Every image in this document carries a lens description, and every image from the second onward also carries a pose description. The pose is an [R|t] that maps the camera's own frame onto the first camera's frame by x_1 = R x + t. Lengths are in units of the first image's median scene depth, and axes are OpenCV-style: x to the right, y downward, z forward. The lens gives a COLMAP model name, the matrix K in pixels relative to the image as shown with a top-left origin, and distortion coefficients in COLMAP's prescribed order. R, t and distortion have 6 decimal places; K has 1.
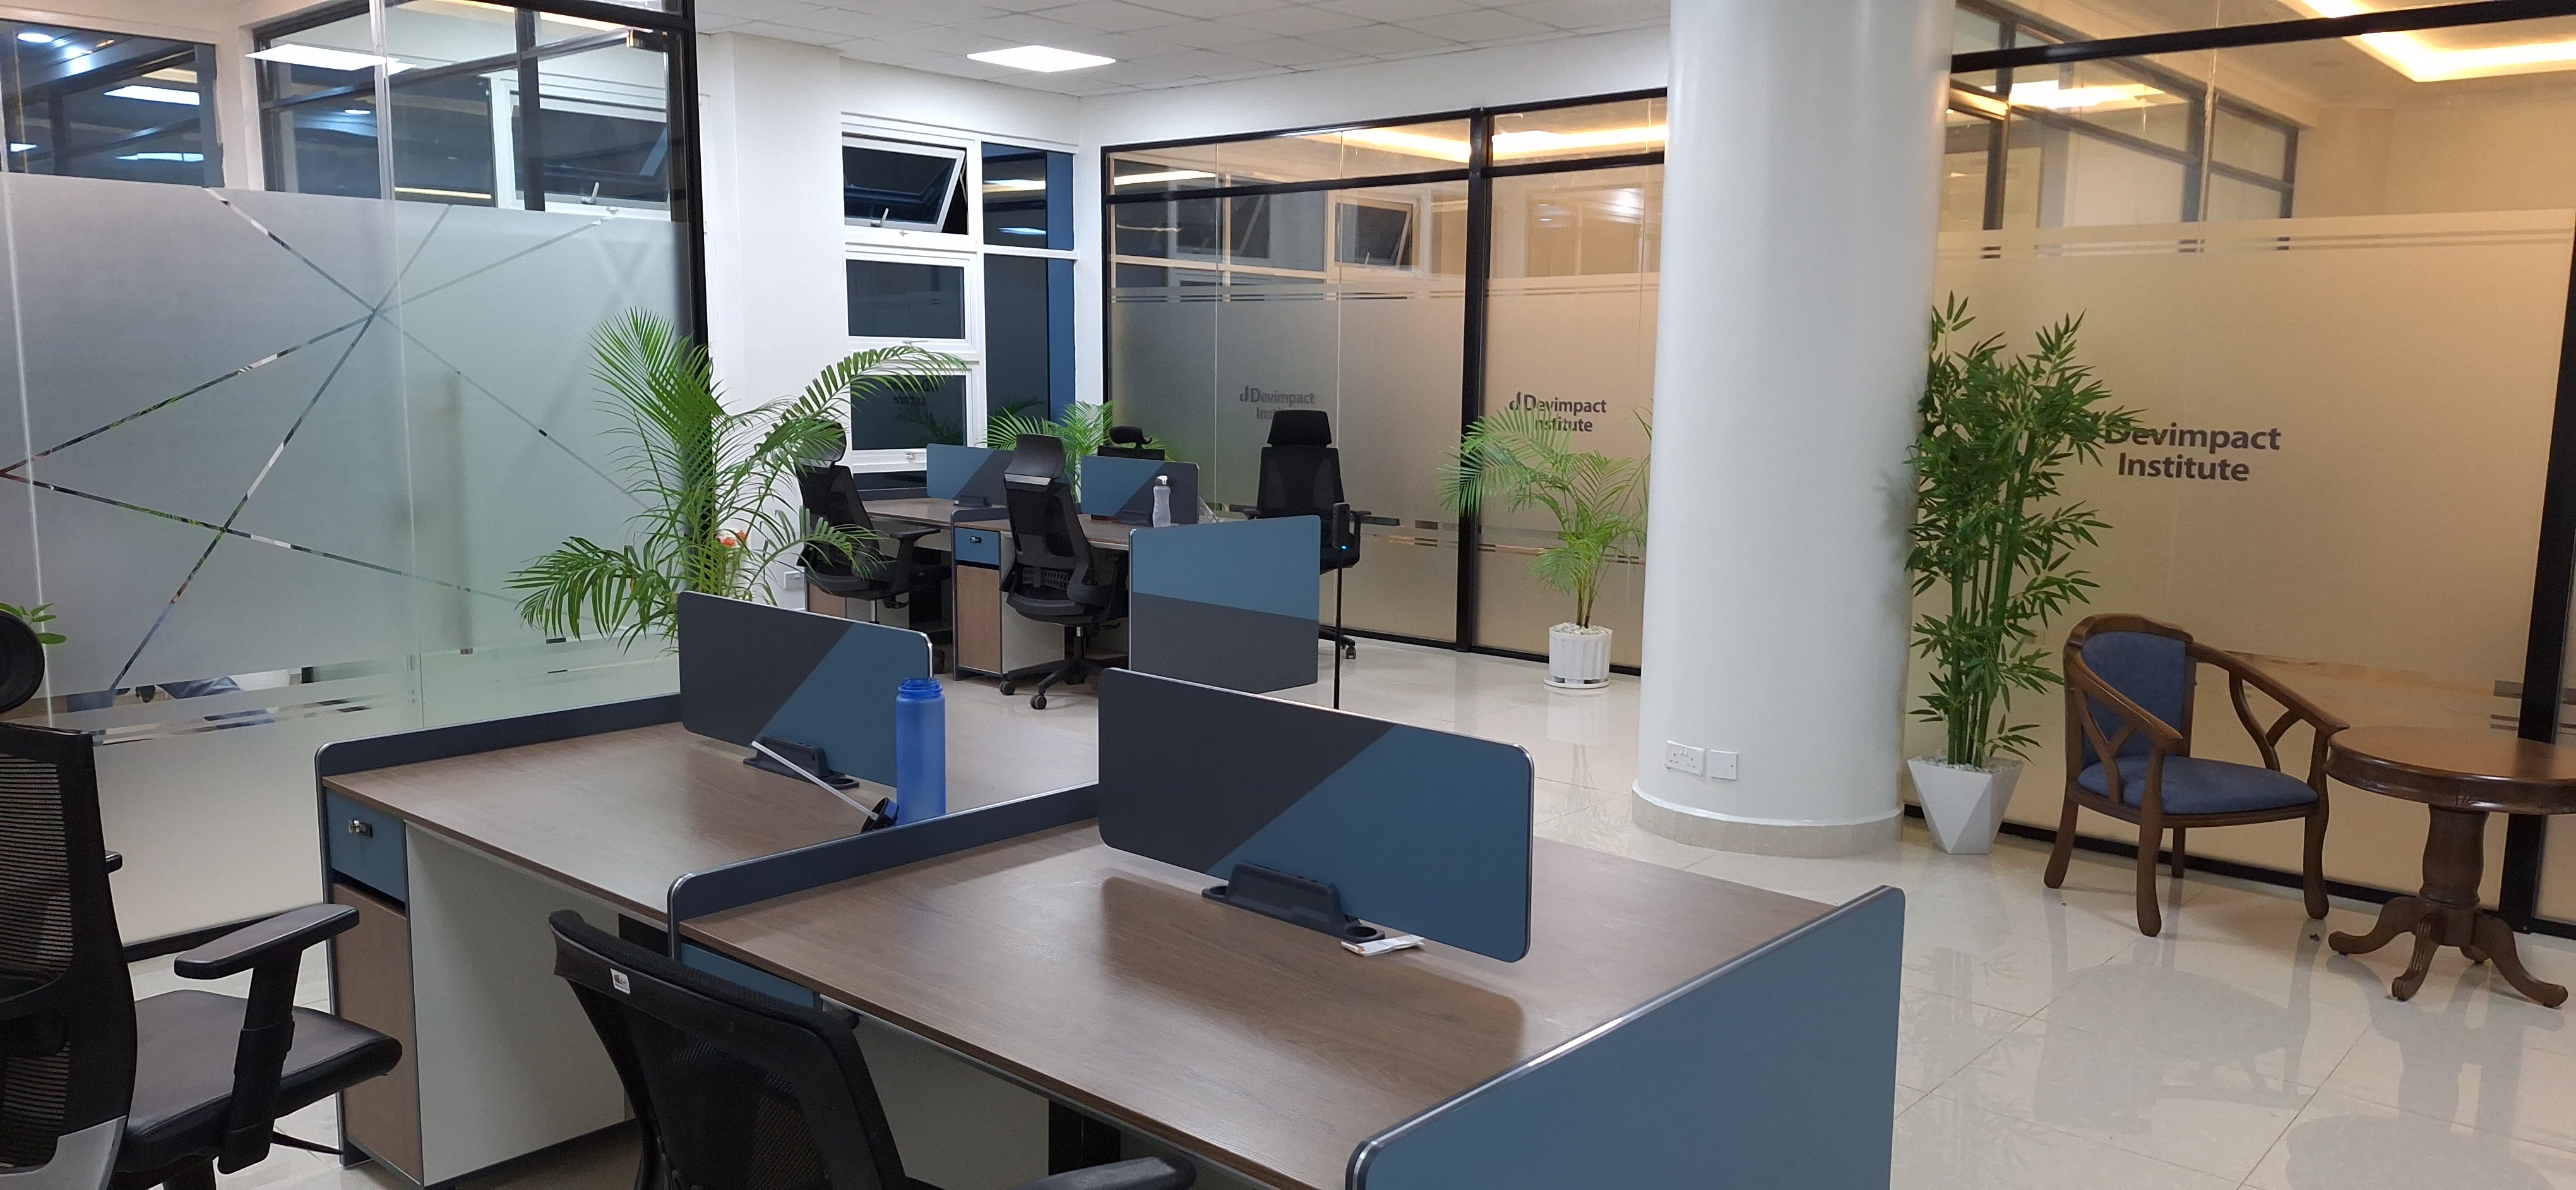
lens RADIAL K [[1796.2, 0, 1288.7], [0, 1796.2, 616.8], [0, 0, 1]] dist [0.089775, -0.108577]
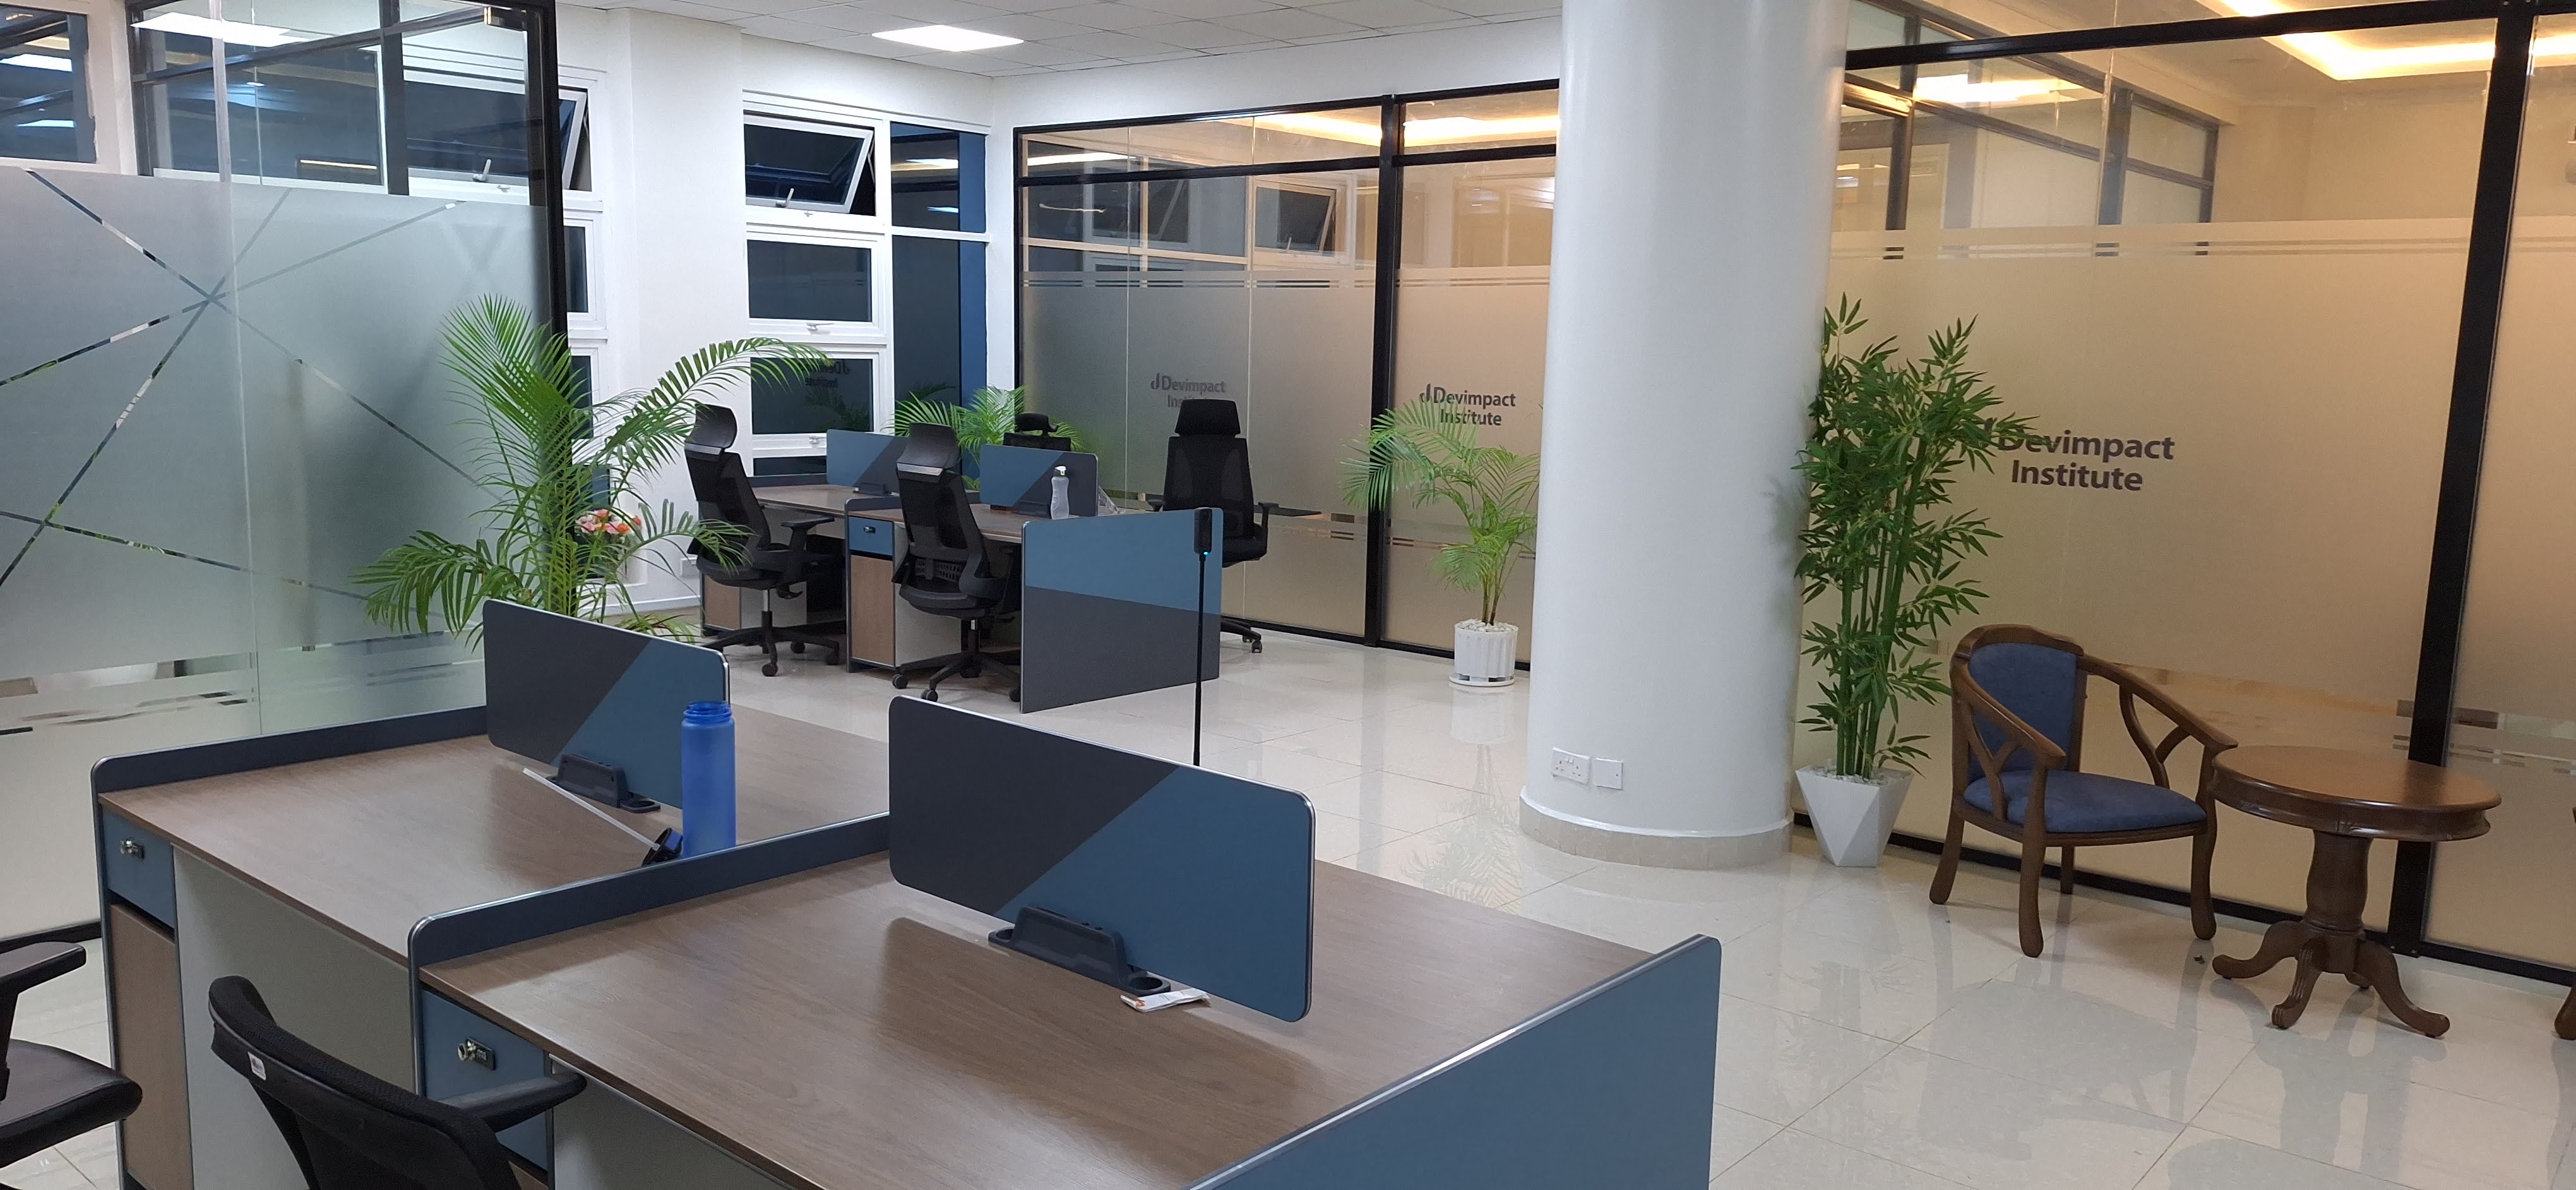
lens RADIAL K [[1796.2, 0, 1253.3], [0, 1796.2, 612.9], [0, 0, 1]] dist [0.089775, -0.108577]
pose [[0.999884, 0.009637, 0.011770, 0.024985], [-0.009738, 0.999916, 0.008573, -0.008295], [-0.011687, -0.008686, 0.999894, 0.017188]]
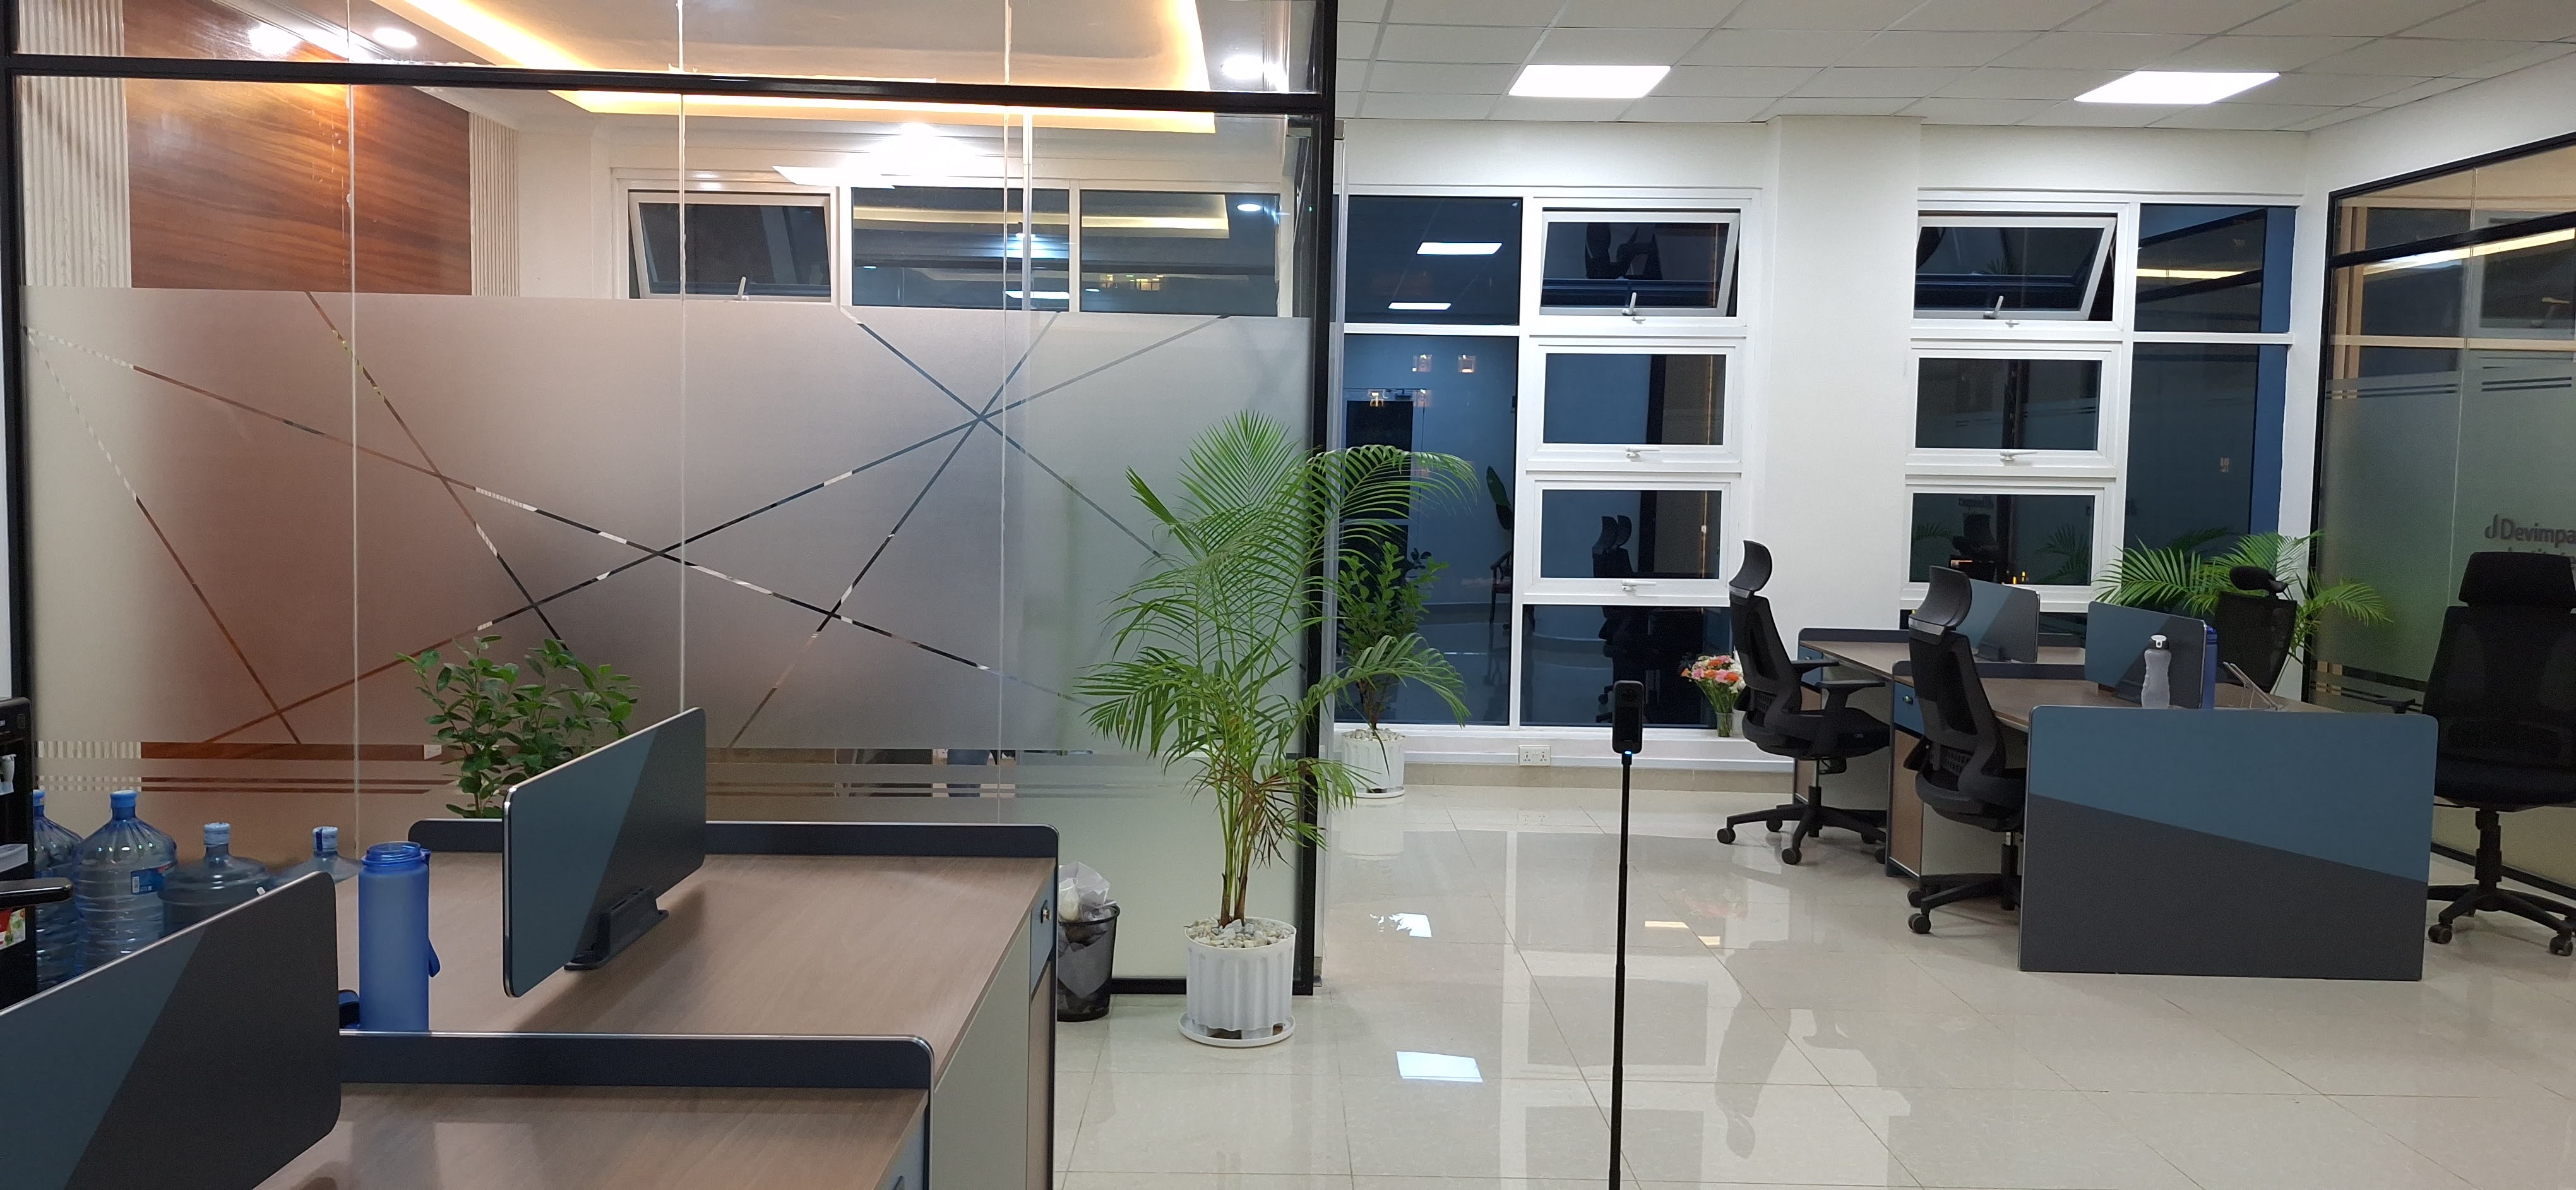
lens RADIAL K [[1796.2, 0, 1289.0], [0, 1796.2, 567.0], [0, 0, 1]] dist [0.089775, -0.108577]
pose [[0.668546, 0.044432, -0.742342, 0.323775], [-0.114017, 0.992536, -0.043276, -0.048506], [0.734878, 0.113572, 0.668622, 0.381514]]
